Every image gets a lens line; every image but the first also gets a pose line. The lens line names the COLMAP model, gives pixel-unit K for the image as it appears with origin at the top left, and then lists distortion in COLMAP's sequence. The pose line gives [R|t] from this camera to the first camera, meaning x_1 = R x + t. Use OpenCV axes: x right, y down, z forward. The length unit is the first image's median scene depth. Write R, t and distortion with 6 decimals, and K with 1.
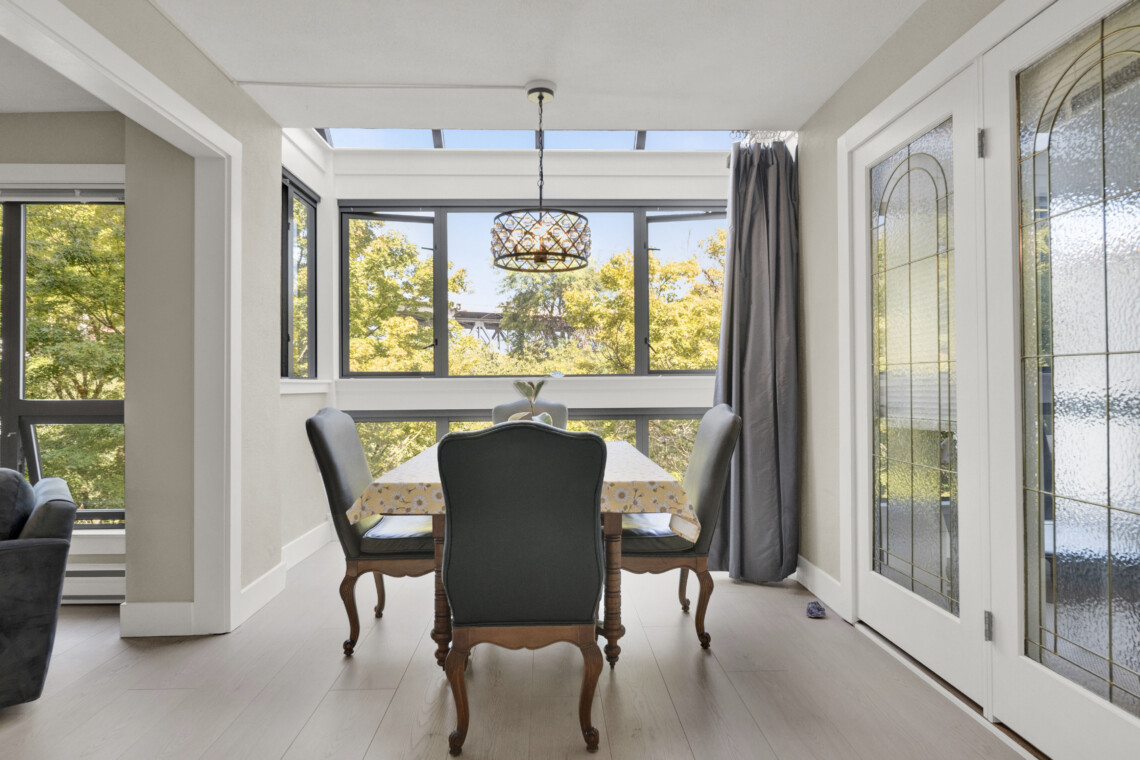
lens RADIAL K [[619.5, 0, 564.1], [0, 619.5, 377.1], [0, 0, 1]] dist [-0.002228, -0.000463]
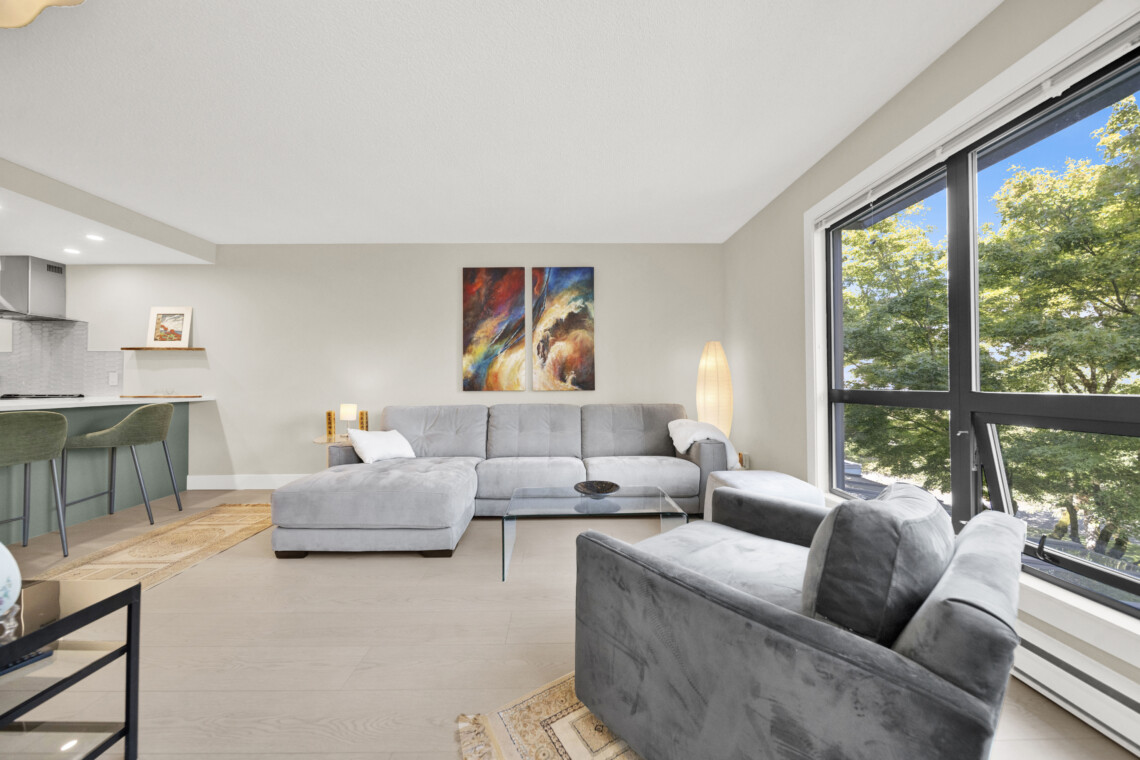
lens RADIAL K [[404.2, 0, 566.6], [0, 404.2, 378.5], [0, 0, 1]] dist [-0.001699, -0.000287]
pose [[-0.010385, -0.007822, -0.999915, -0.330510], [0.014210, 0.999867, -0.007970, 0.016418], [0.999845, -0.014291, -0.010272, 0.453817]]
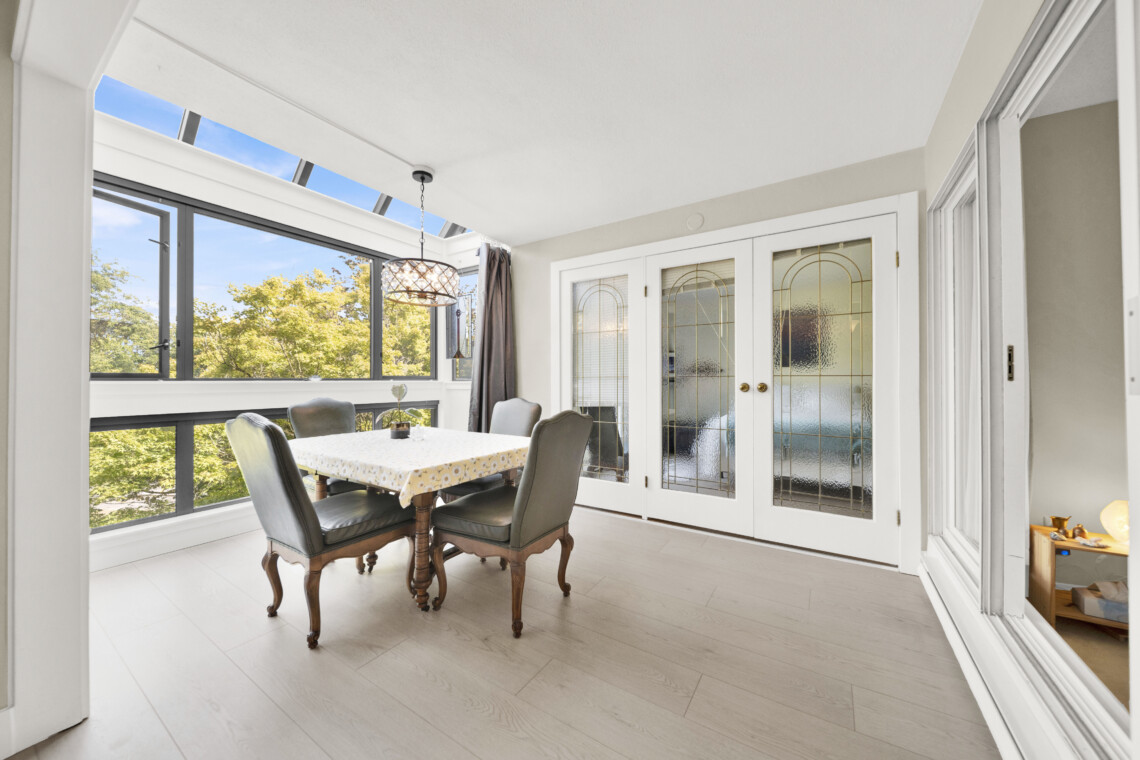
lens RADIAL K [[404.2, 0, 566.6], [0, 404.2, 378.5], [0, 0, 1]] dist [-0.001699, -0.000287]
pose [[0.565372, 0.011407, 0.824757, -0.508393], [-0.009050, 0.999930, -0.007627, -0.003079], [-0.824786, -0.003152, 0.565436, 0.196311]]
